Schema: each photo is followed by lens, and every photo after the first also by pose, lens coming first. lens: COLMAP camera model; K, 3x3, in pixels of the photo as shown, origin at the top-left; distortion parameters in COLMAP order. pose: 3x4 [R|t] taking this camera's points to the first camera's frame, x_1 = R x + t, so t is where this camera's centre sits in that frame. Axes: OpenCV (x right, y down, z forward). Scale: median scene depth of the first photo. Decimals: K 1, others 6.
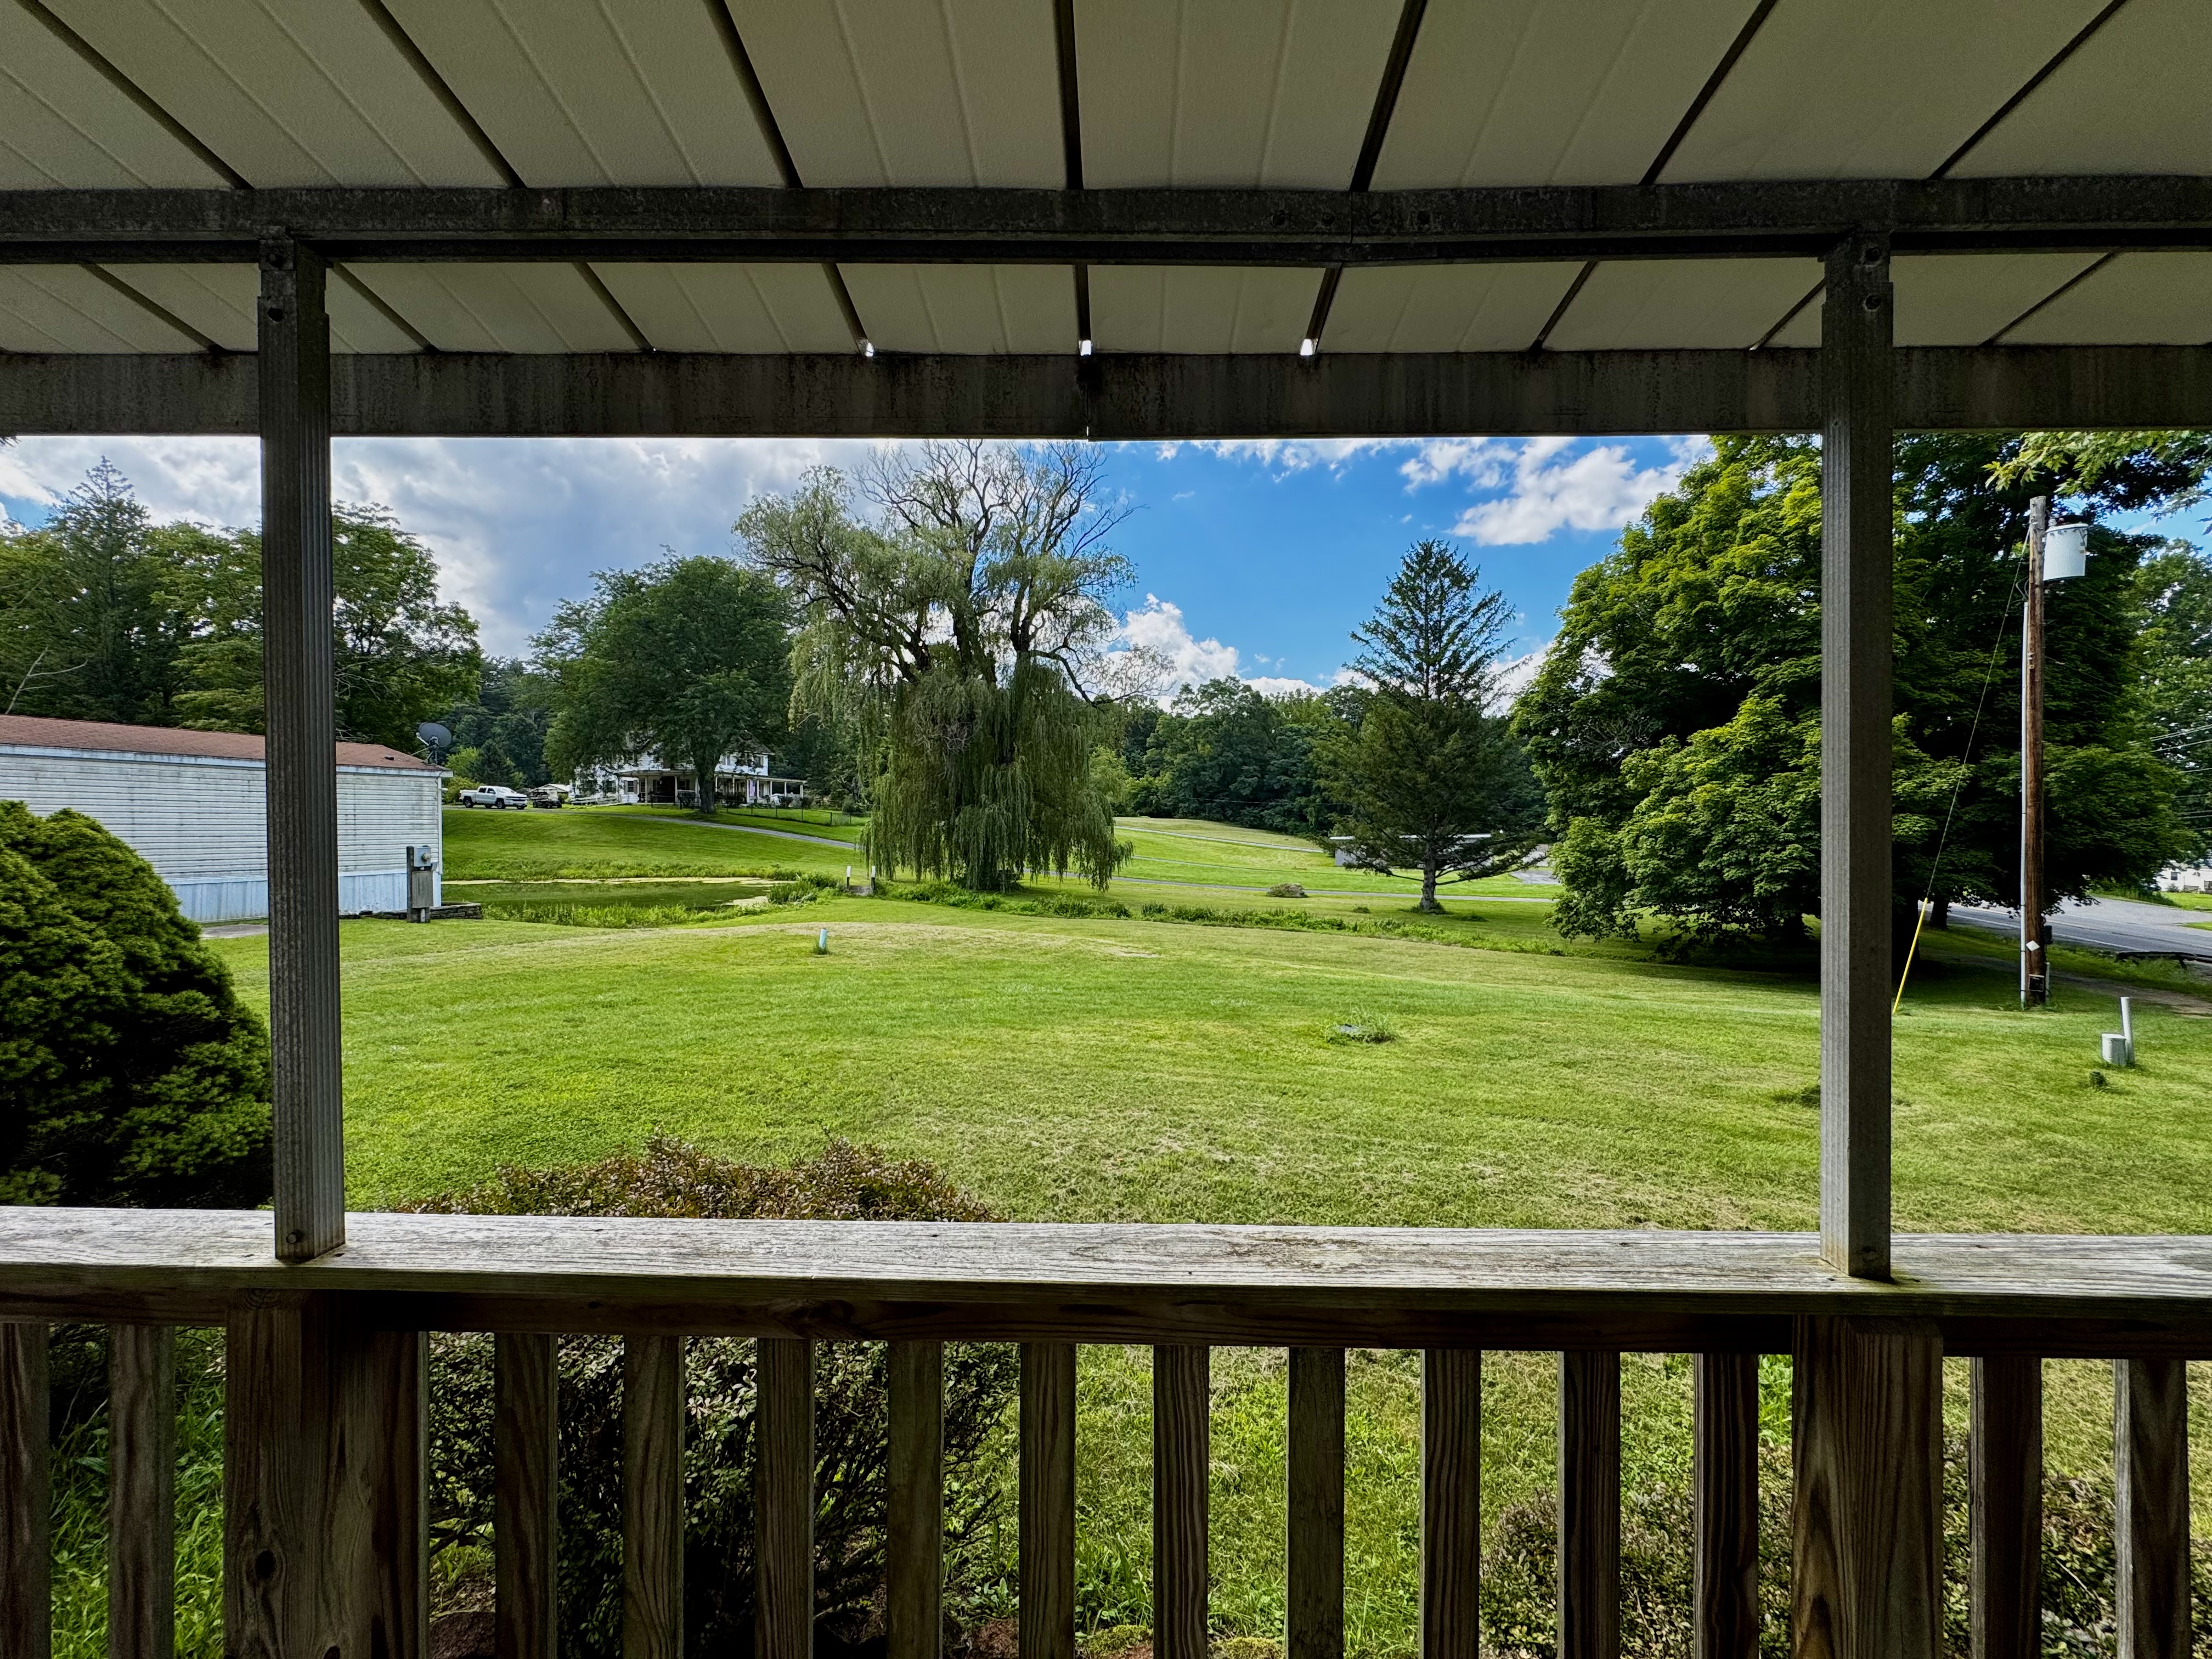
lens RADIAL K [[883.2, 0, 1105.8], [0, 883.2, 829.7], [0, 0, 1]] dist [-0.002142, 0.000626]
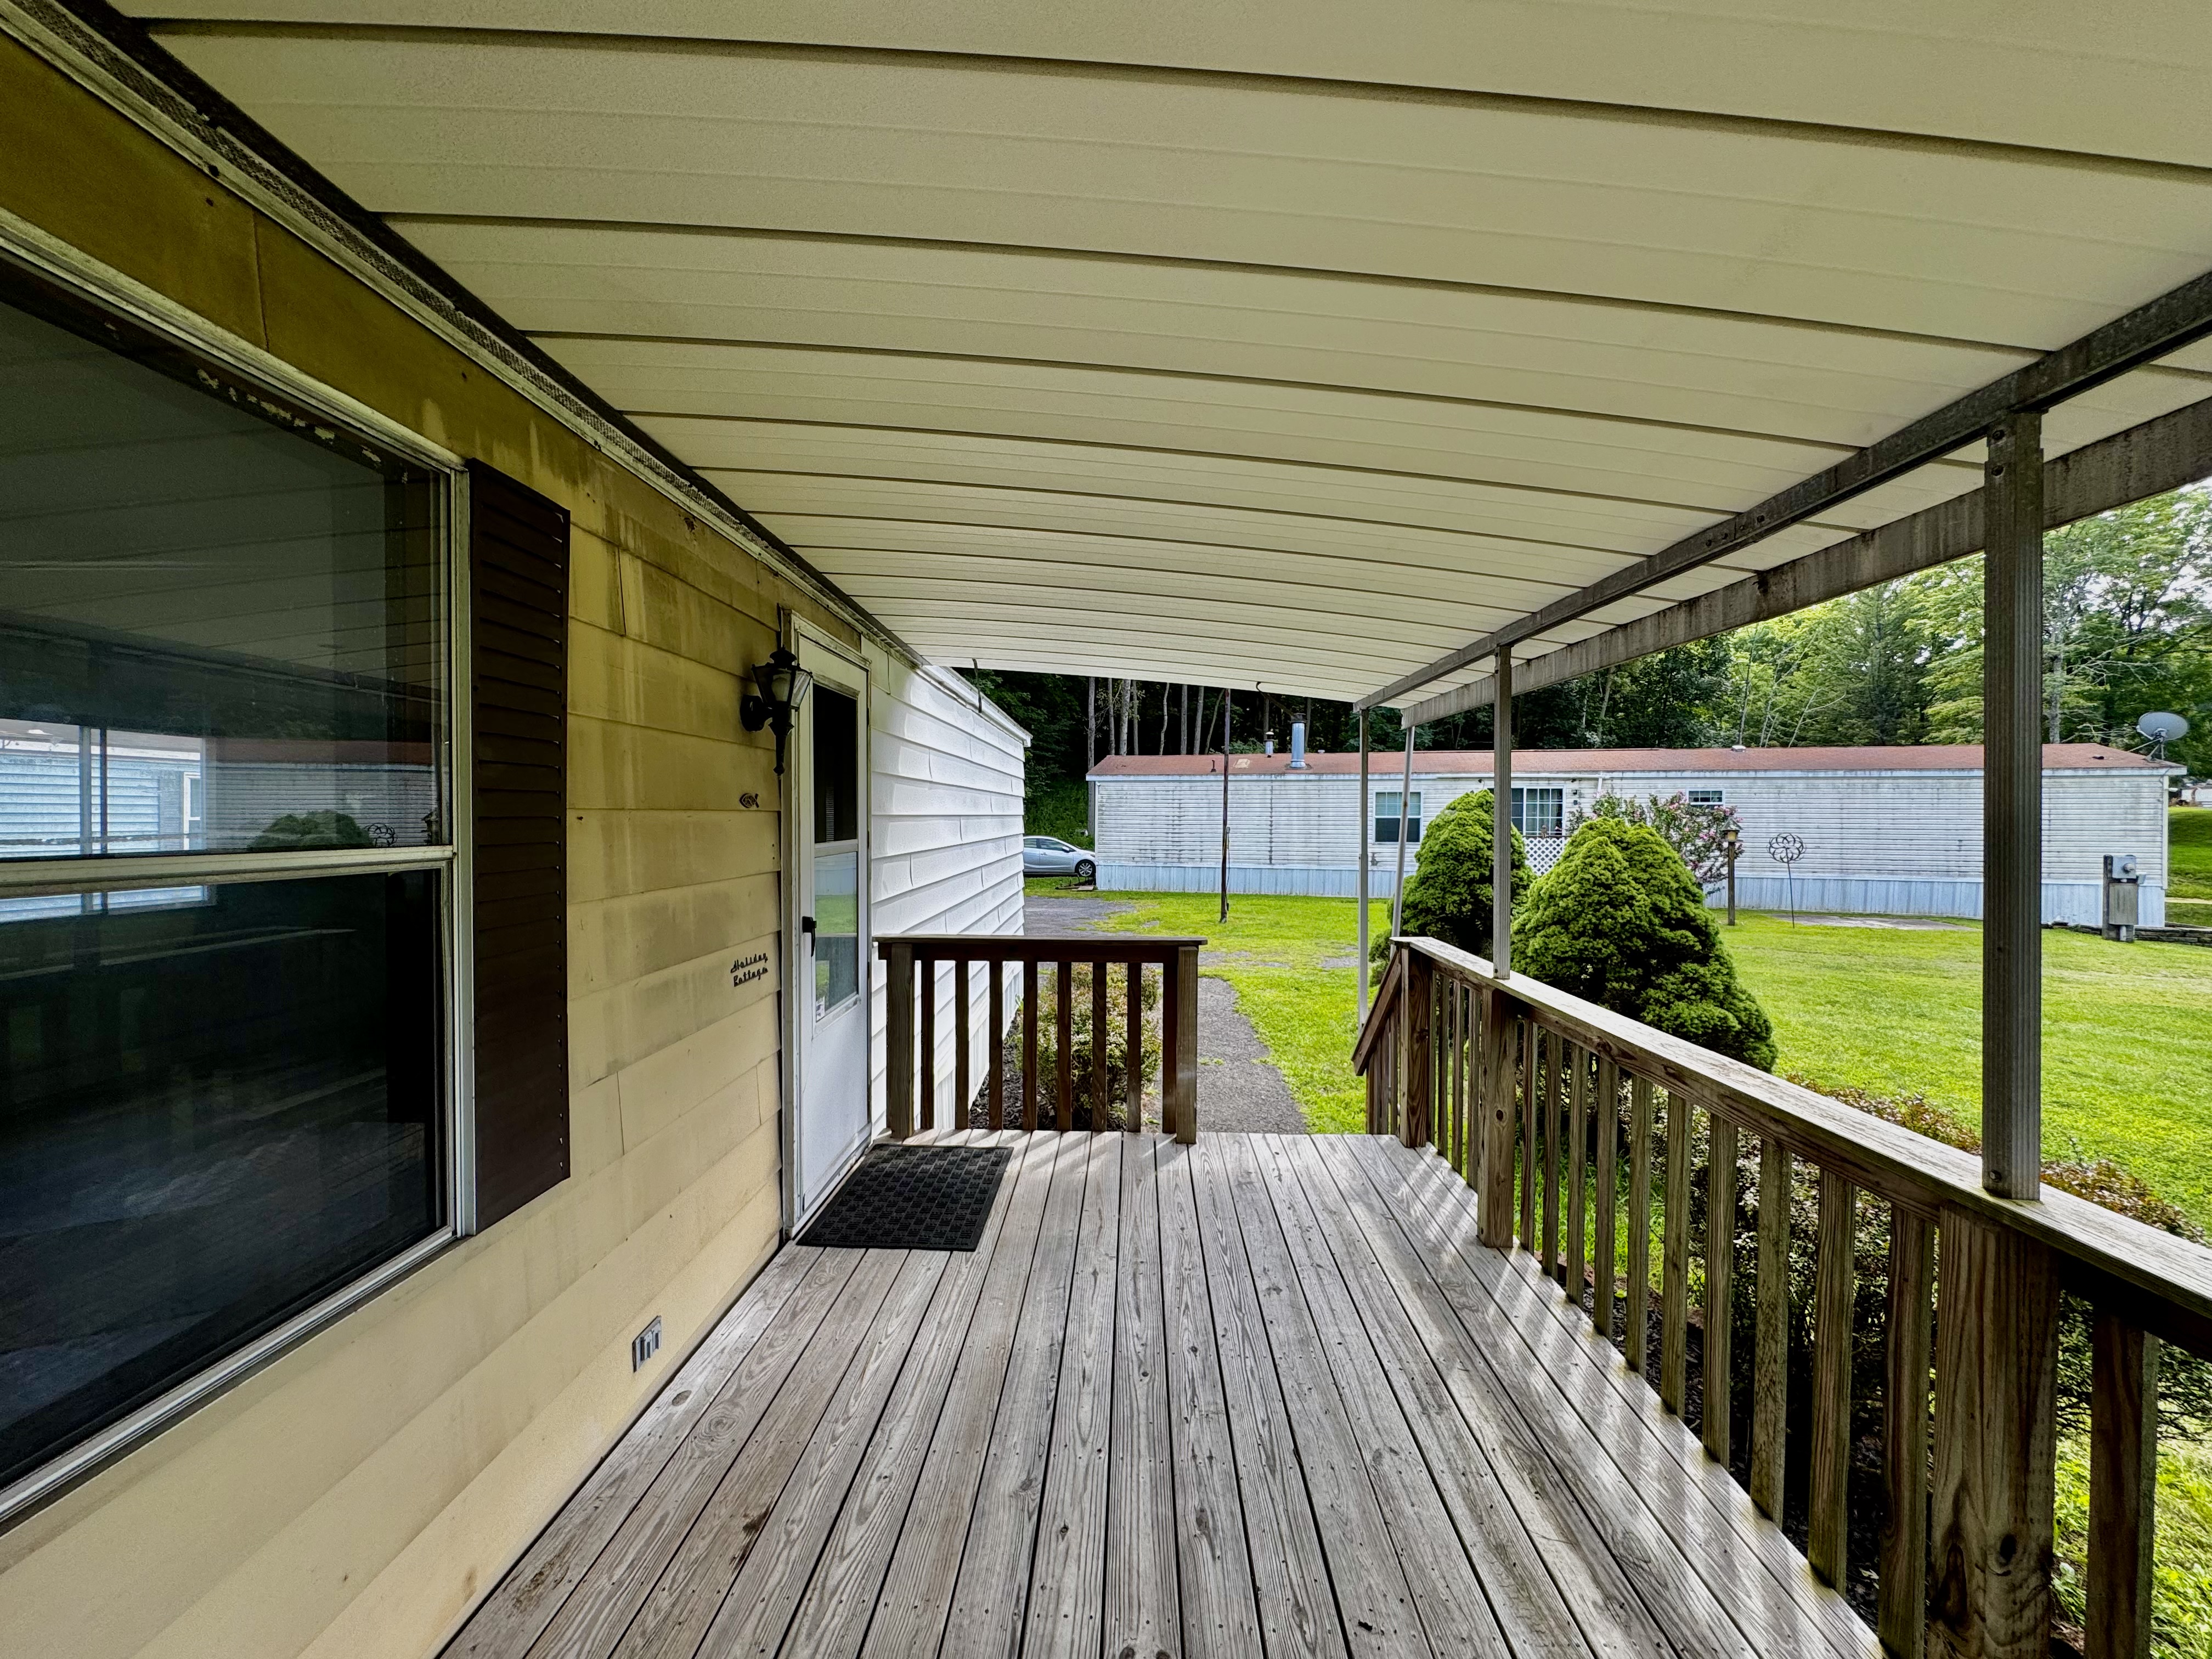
lens RADIAL K [[883.2, 0, 1105.2], [0, 883.2, 832.2], [0, 0, 1]] dist [-0.002142, 0.000626]
pose [[-0.005656, 0.011573, -0.999917, 0.660636], [-0.012601, 0.999853, 0.011643, -0.011795], [0.999905, 0.012665, -0.005510, -0.105898]]
